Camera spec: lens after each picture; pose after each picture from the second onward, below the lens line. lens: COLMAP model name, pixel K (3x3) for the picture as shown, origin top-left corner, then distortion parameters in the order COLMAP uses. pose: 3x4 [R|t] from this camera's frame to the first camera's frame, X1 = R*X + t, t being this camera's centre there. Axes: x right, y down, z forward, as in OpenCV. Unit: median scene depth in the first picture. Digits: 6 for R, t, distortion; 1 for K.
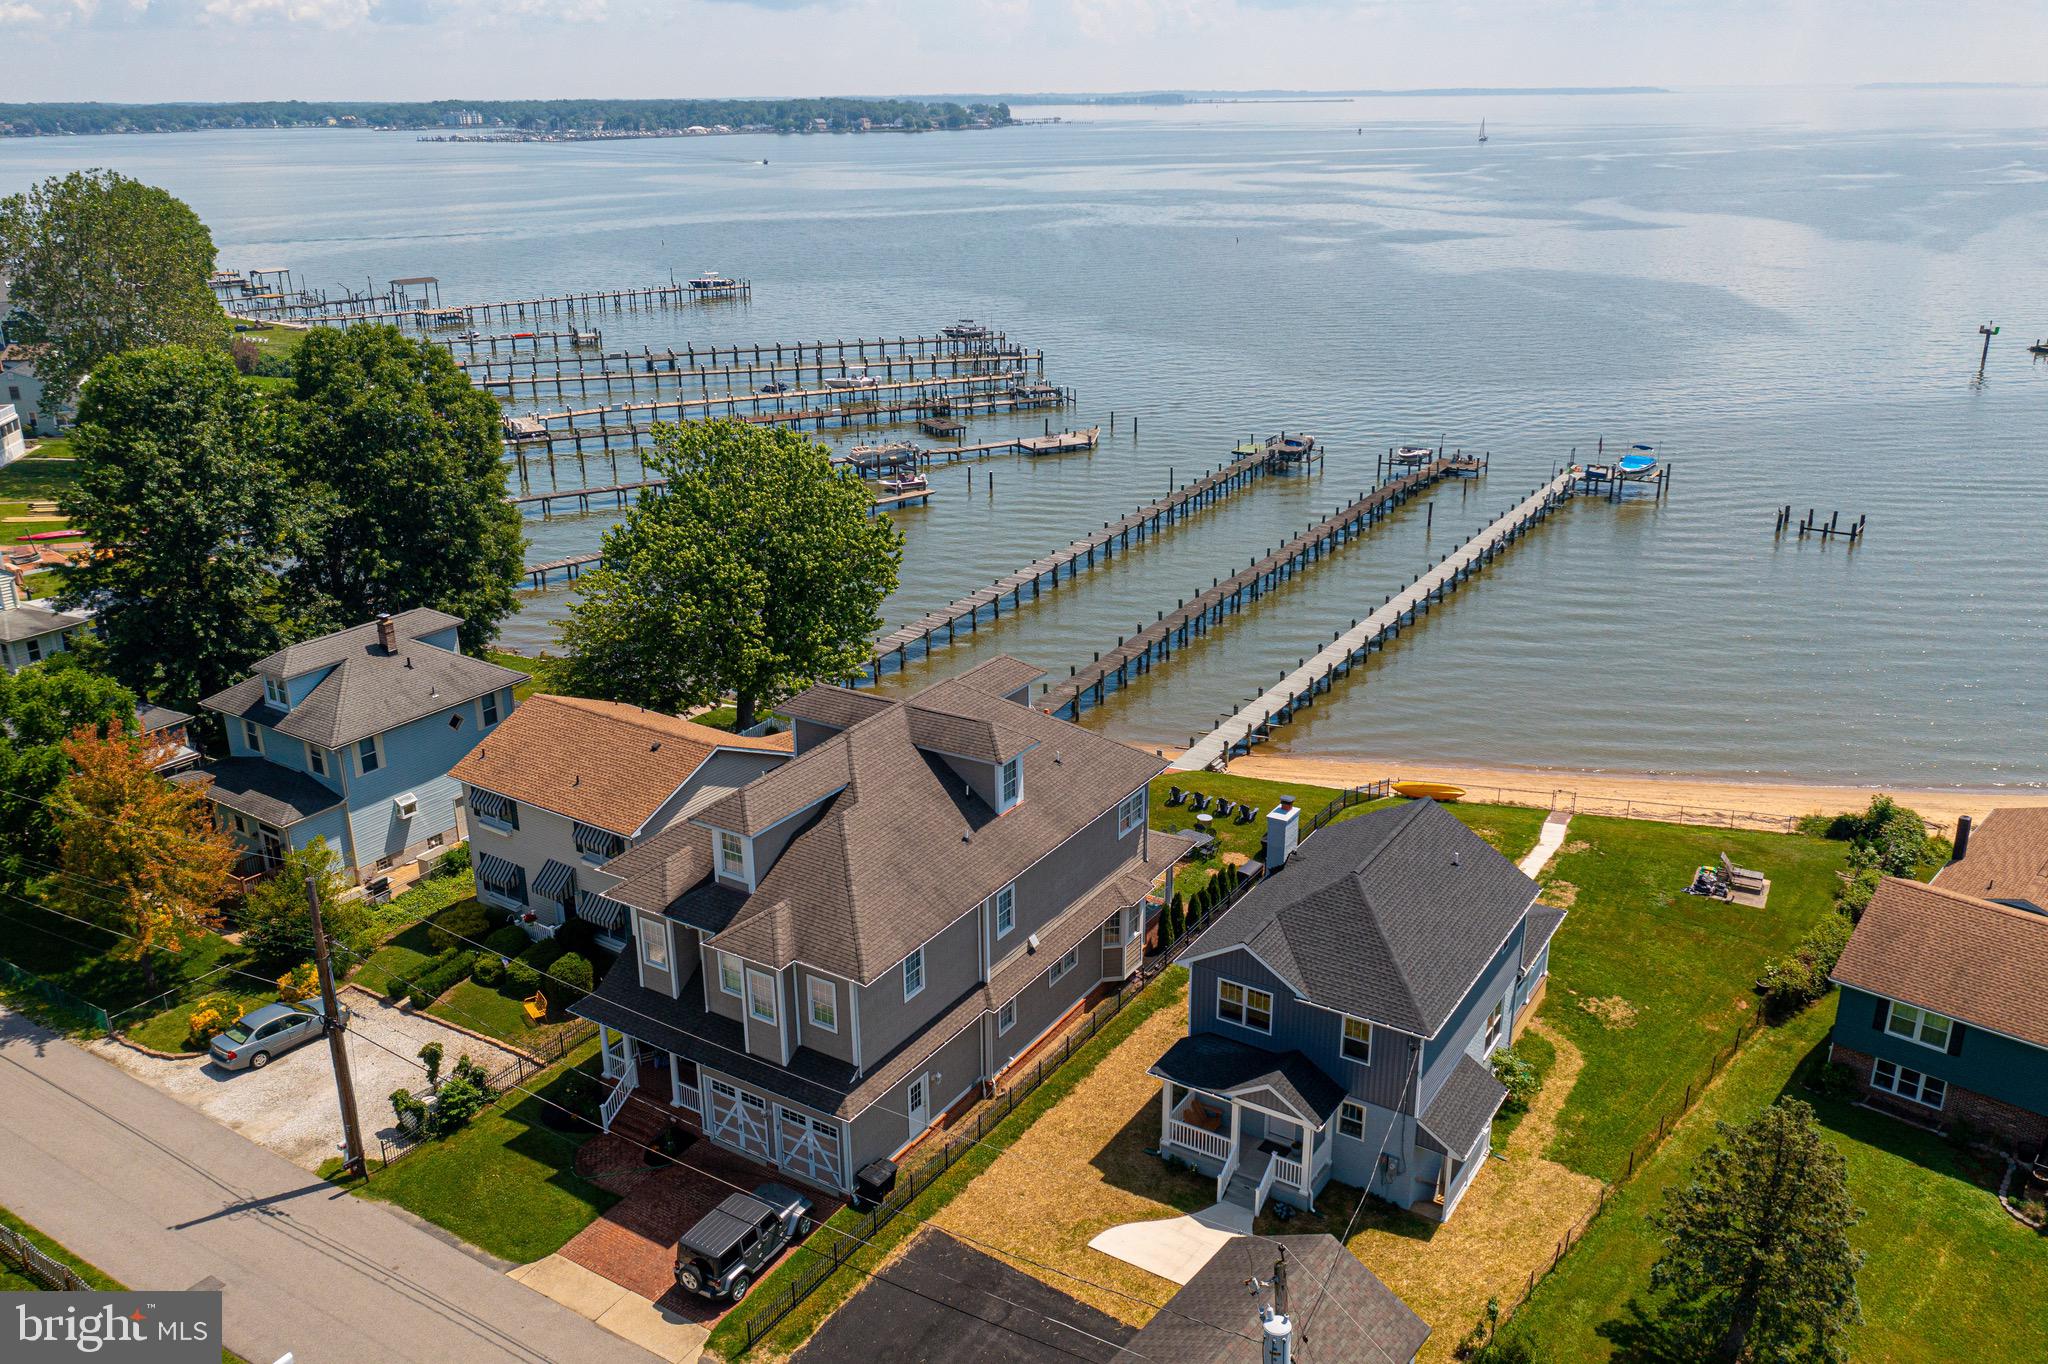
lens RADIAL K [[1622.3, 0, 1021.8], [0, 1622.3, 675.1], [0, 0, 1]] dist [-0.015080, 0.007759]
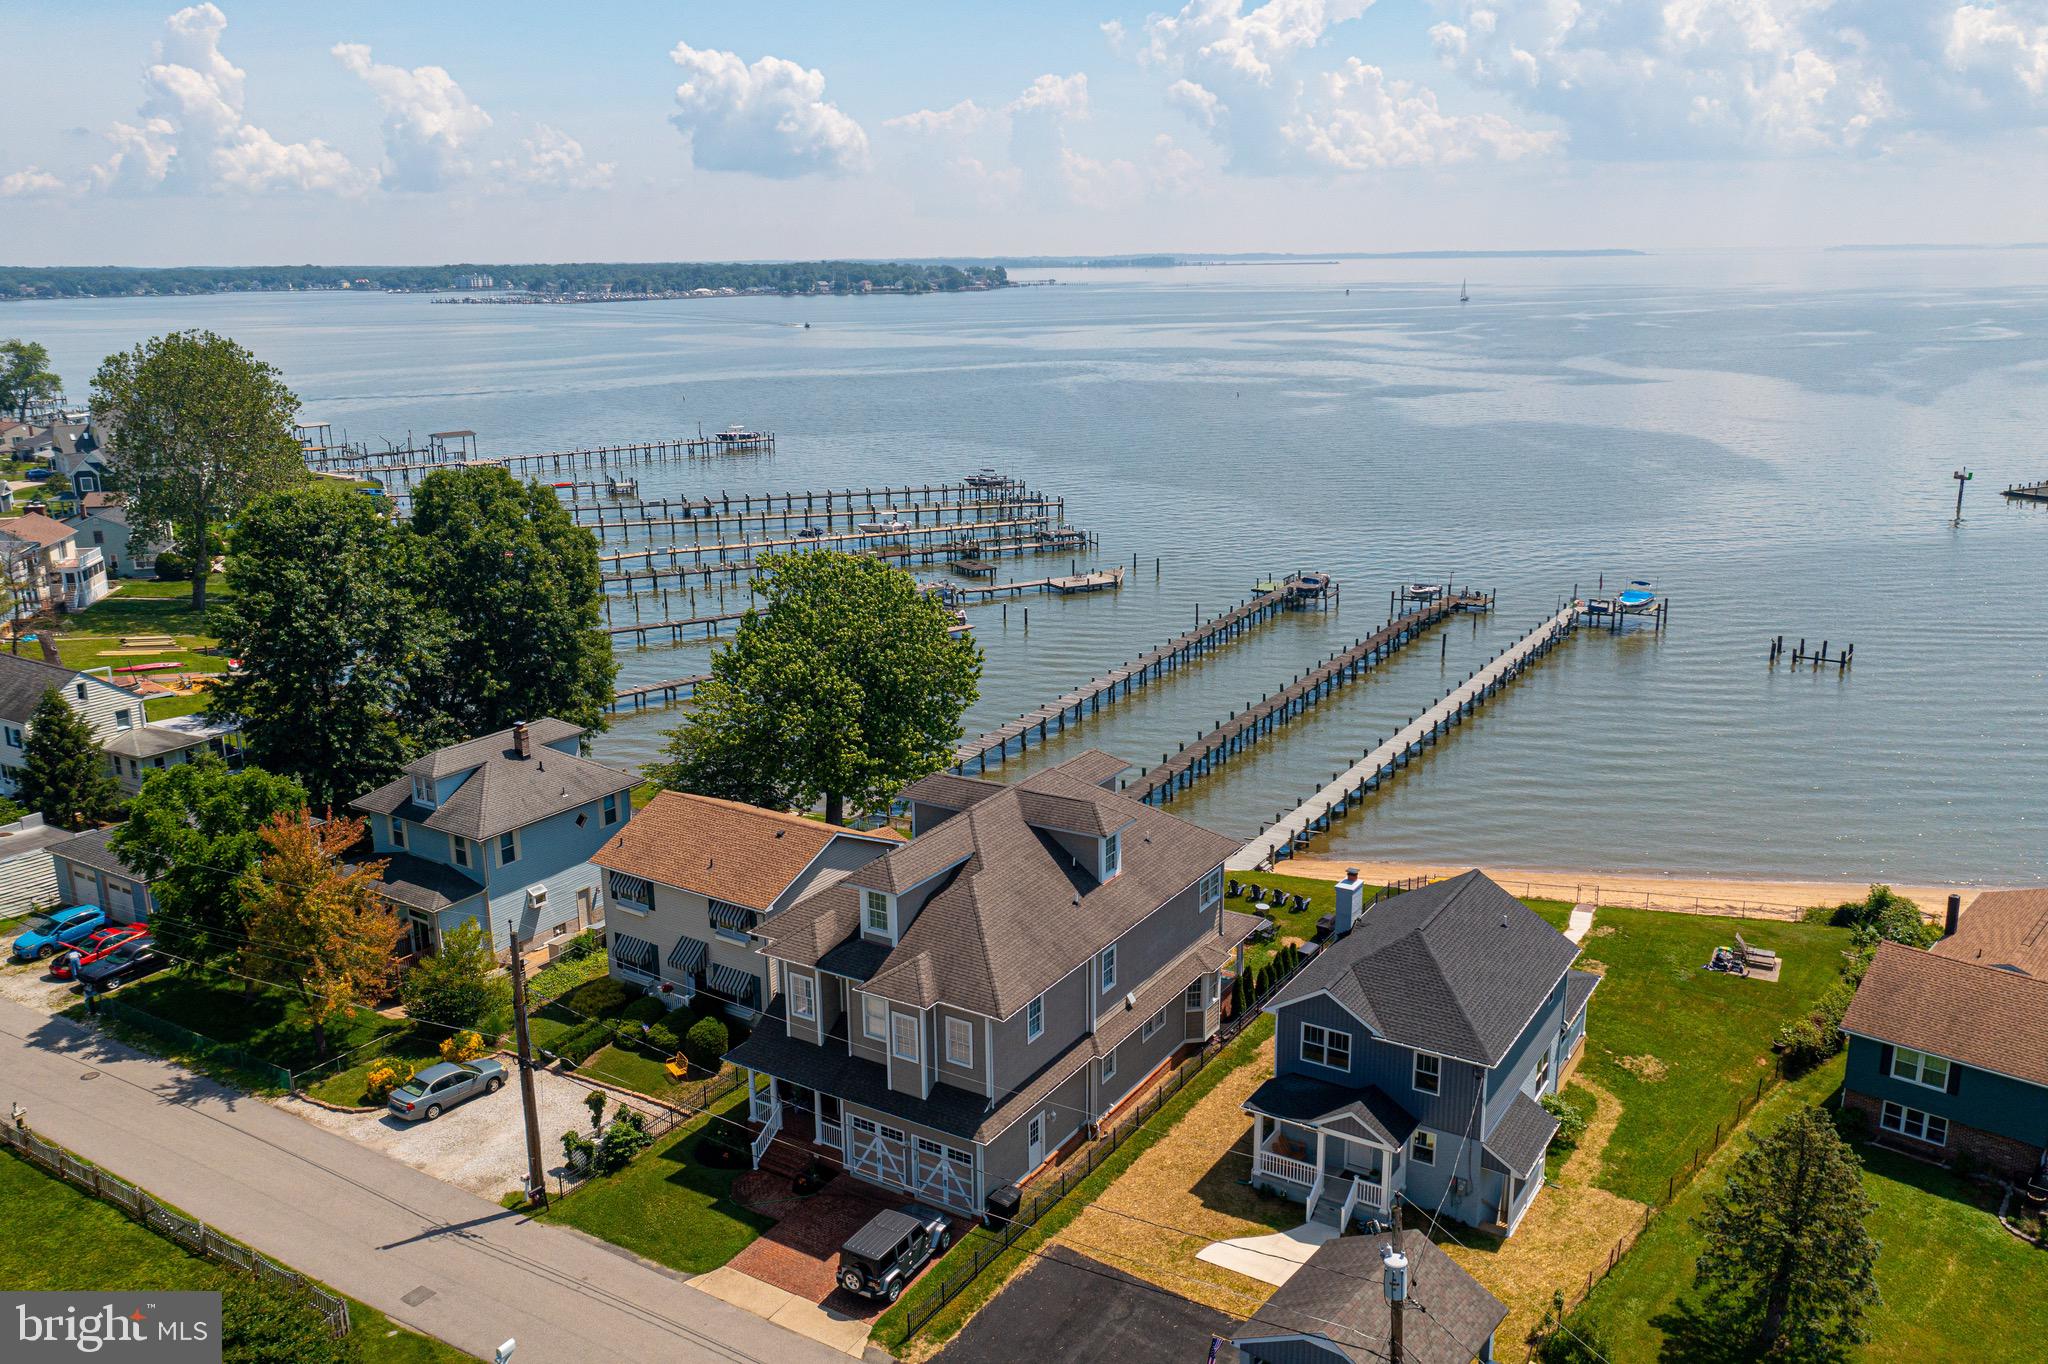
lens RADIAL K [[1622.3, 0, 1019.2], [0, 1622.3, 684.8], [0, 0, 1]] dist [-0.015080, 0.007759]
pose [[0.999993, -0.002869, 0.002240, -0.069895], [0.003052, 0.996263, -0.086314, 0.042652], [-0.001984, 0.086321, 0.996265, -0.134511]]
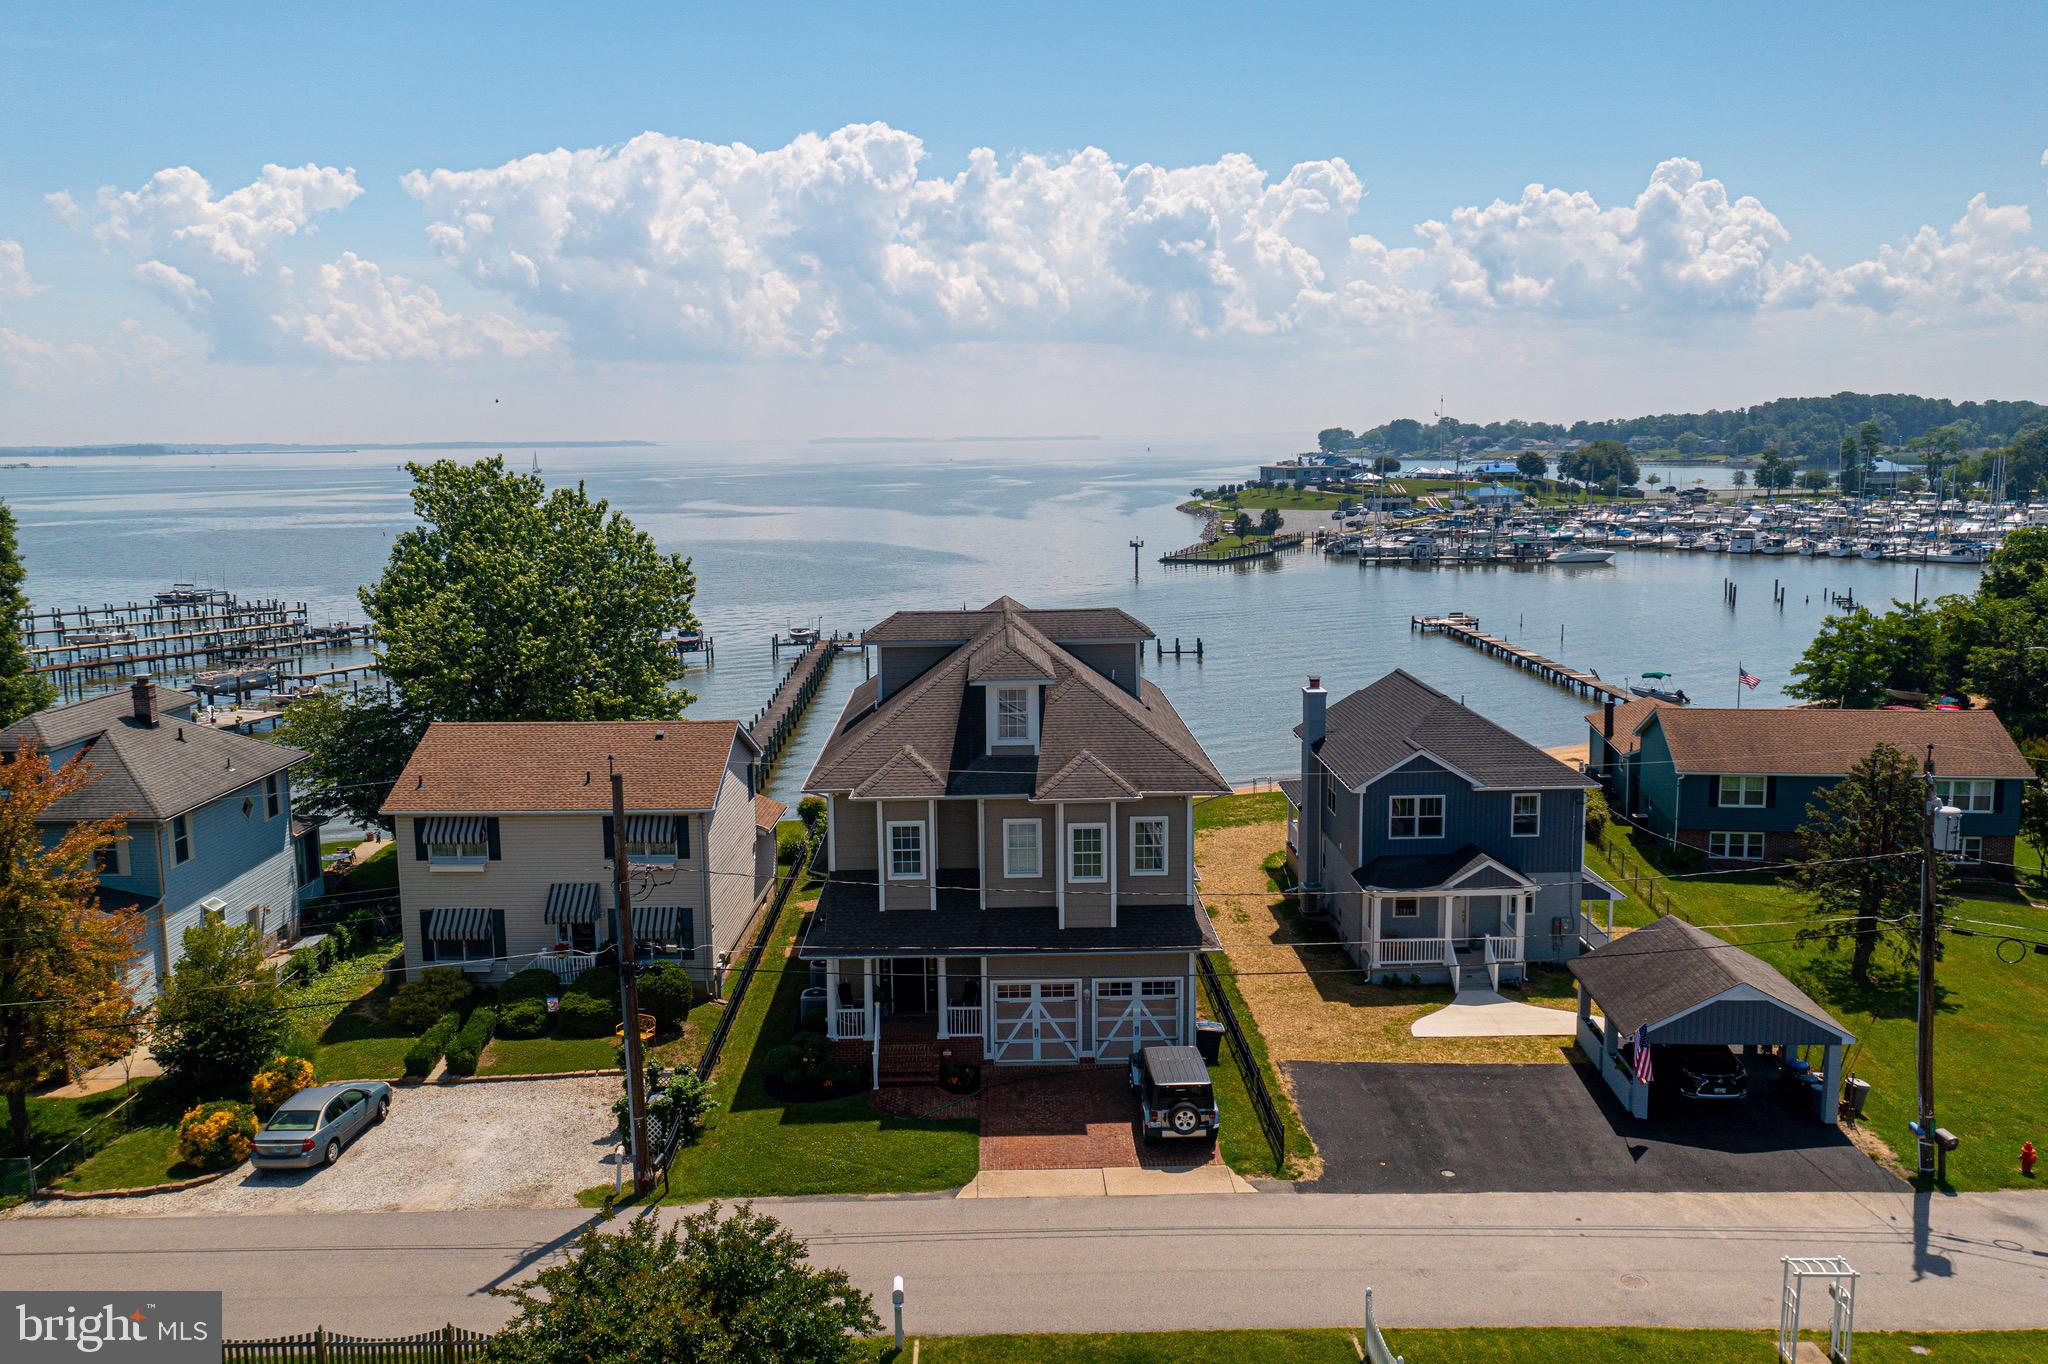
lens RADIAL K [[1622.3, 0, 1027.6], [0, 1622.3, 664.6], [0, 0, 1]] dist [-0.015080, 0.007759]
pose [[0.830394, -0.072540, 0.552435, -0.593656], [0.188693, 0.969513, -0.156328, 0.198349], [-0.524253, 0.234055, 0.818766, 0.195599]]
